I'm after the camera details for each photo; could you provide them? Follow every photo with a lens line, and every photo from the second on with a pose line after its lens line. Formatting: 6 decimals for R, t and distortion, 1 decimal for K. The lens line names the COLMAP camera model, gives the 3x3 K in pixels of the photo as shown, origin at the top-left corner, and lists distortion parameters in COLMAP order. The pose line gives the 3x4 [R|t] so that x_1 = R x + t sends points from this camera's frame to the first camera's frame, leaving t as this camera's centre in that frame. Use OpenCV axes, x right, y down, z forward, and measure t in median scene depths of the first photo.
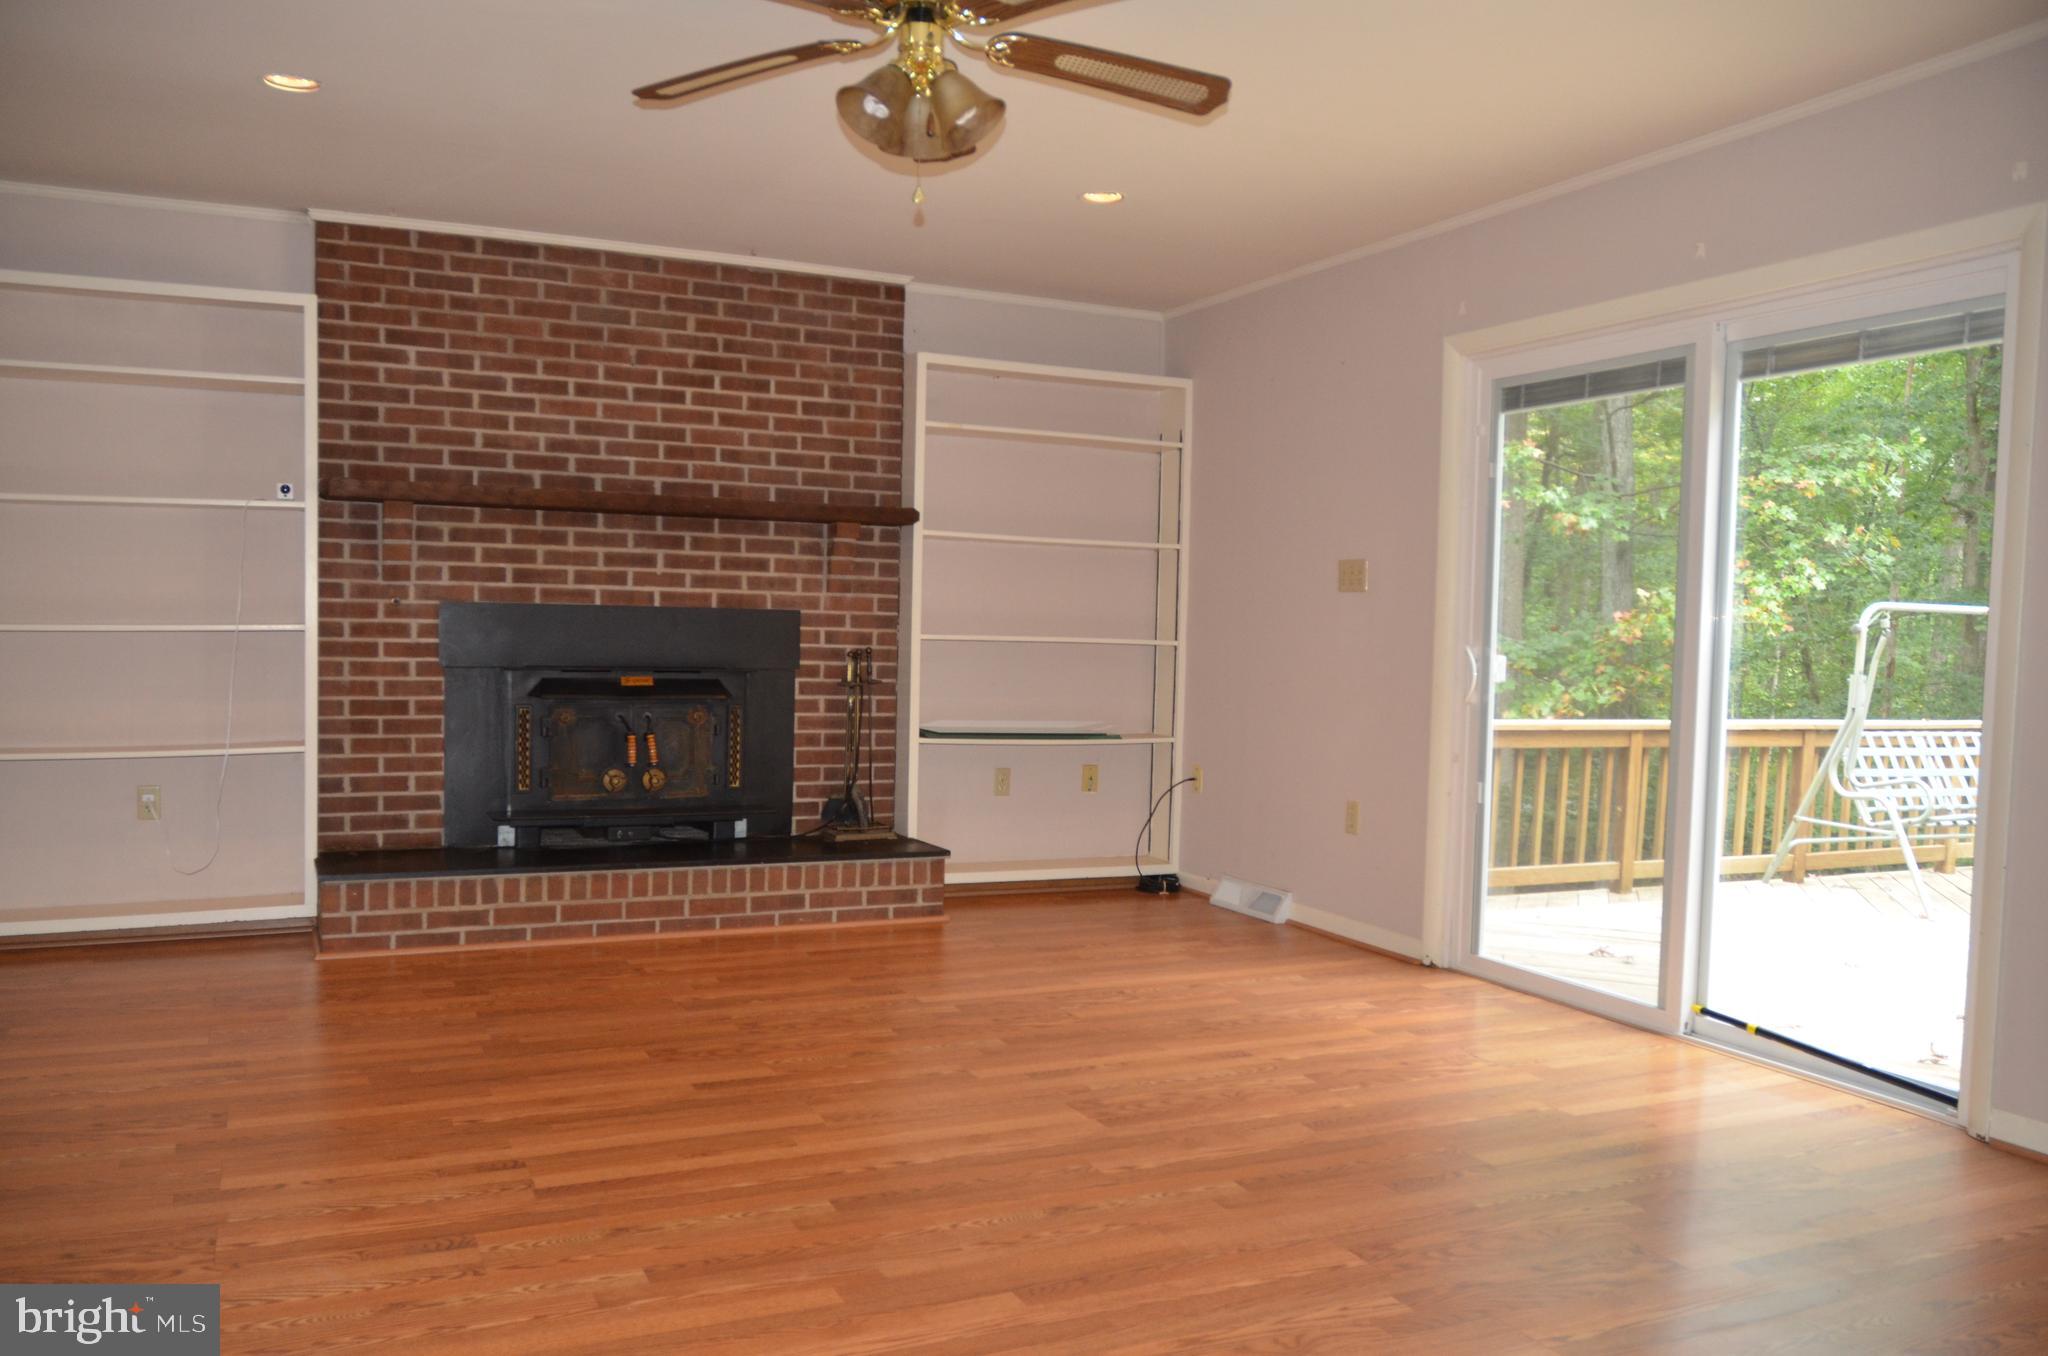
lens RADIAL K [[1613.6, 0, 1026.2], [0, 1613.6, 691.4], [0, 0, 1]] dist [-0.022927, 0.015663]
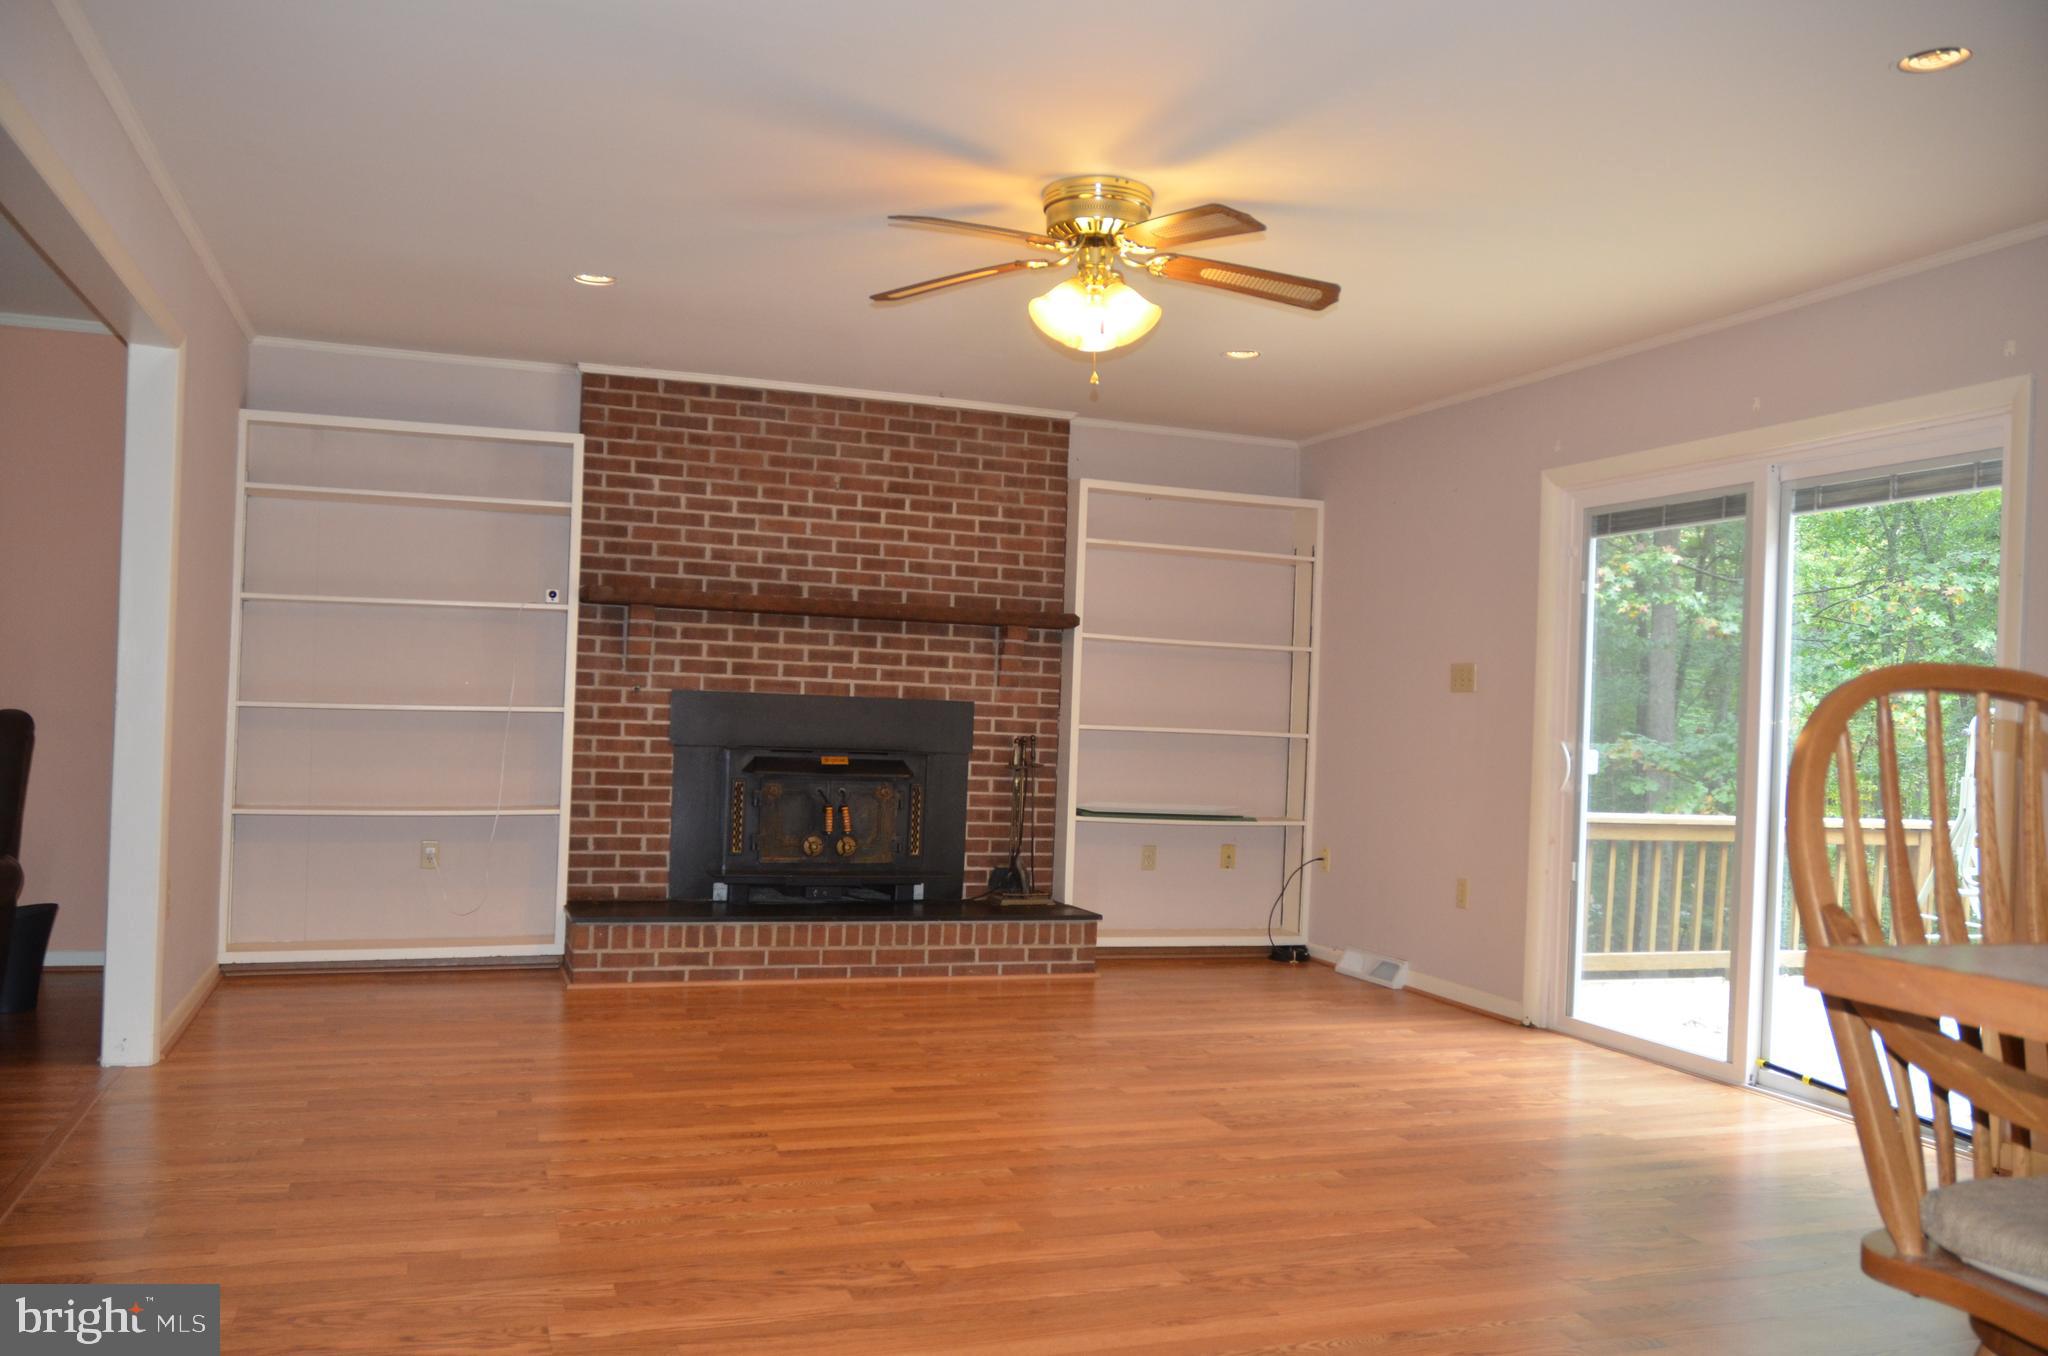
lens RADIAL K [[1613.6, 0, 1014.5], [0, 1613.6, 682.4], [0, 0, 1]] dist [-0.022927, 0.015663]
pose [[0.995083, 0.012949, -0.098192, 0.000748], [-0.019221, 0.997816, -0.063202, 0.008644], [0.097159, 0.064779, 0.993159, -0.149056]]
